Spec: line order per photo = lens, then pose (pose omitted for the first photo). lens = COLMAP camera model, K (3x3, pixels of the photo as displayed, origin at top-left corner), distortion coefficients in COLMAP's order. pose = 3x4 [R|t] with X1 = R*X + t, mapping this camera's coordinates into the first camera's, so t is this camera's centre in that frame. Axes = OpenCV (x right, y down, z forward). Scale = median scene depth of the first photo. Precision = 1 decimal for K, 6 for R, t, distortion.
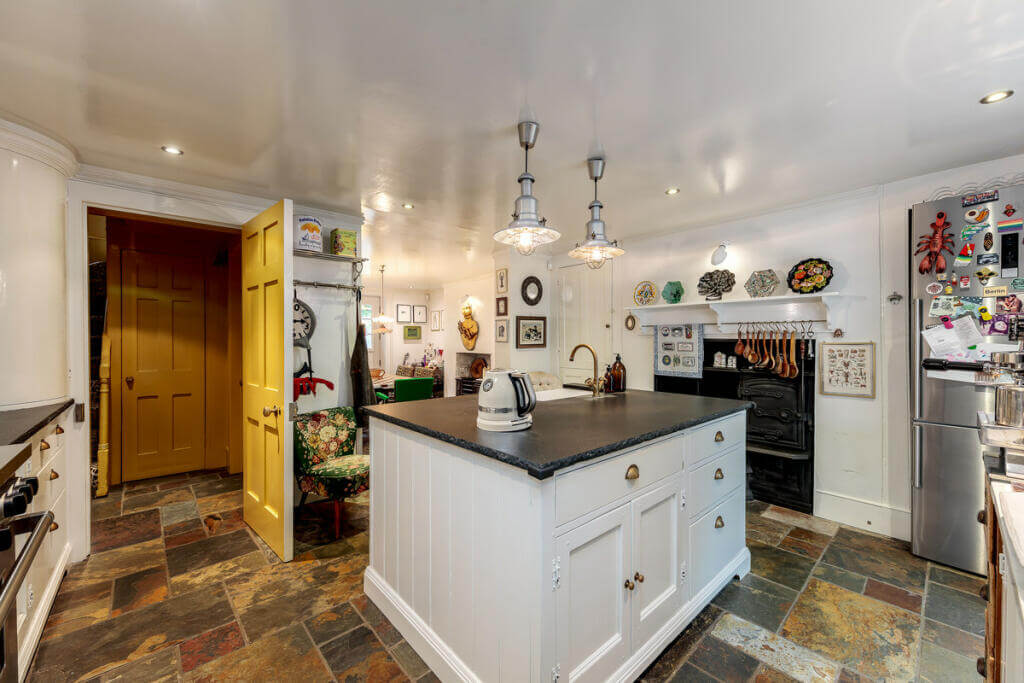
lens RADIAL K [[397.6, 0, 513.8], [0, 397.6, 345.1], [0, 0, 1]] dist [-0.001427, -0.000042]
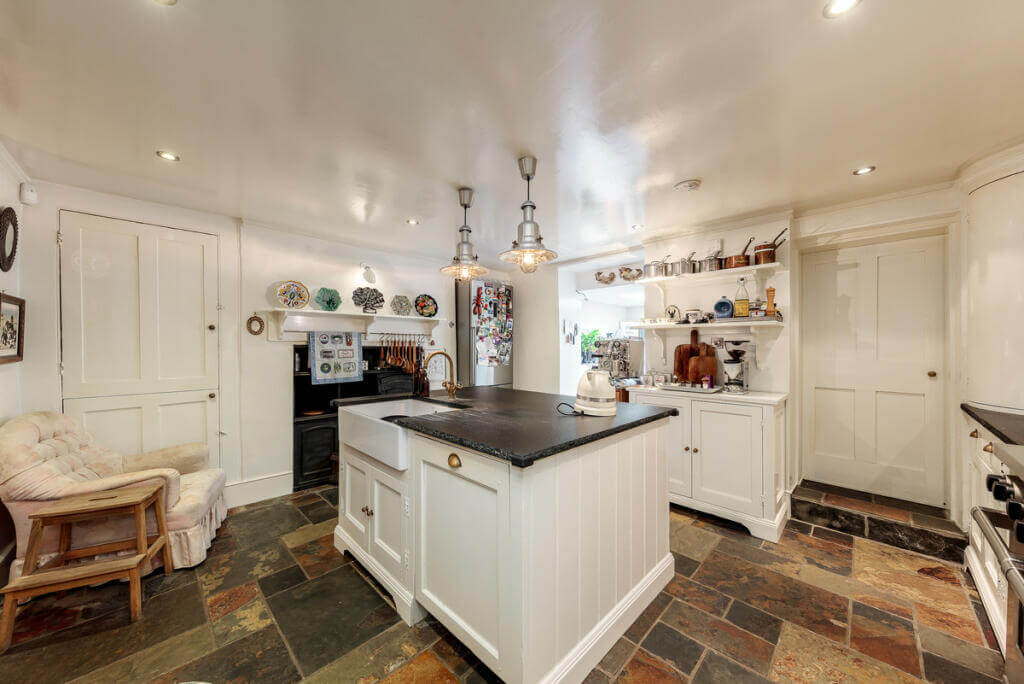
lens RADIAL K [[364.3, 0, 513.5], [0, 364.3, 343.1], [0, 0, 1]] dist [0.001595, 0.000037]
pose [[-0.056834, 0.006441, 0.998363, -0.598880], [0.007431, 0.999954, -0.006028, -0.015595], [-0.998356, 0.007076, -0.056879, 0.651960]]
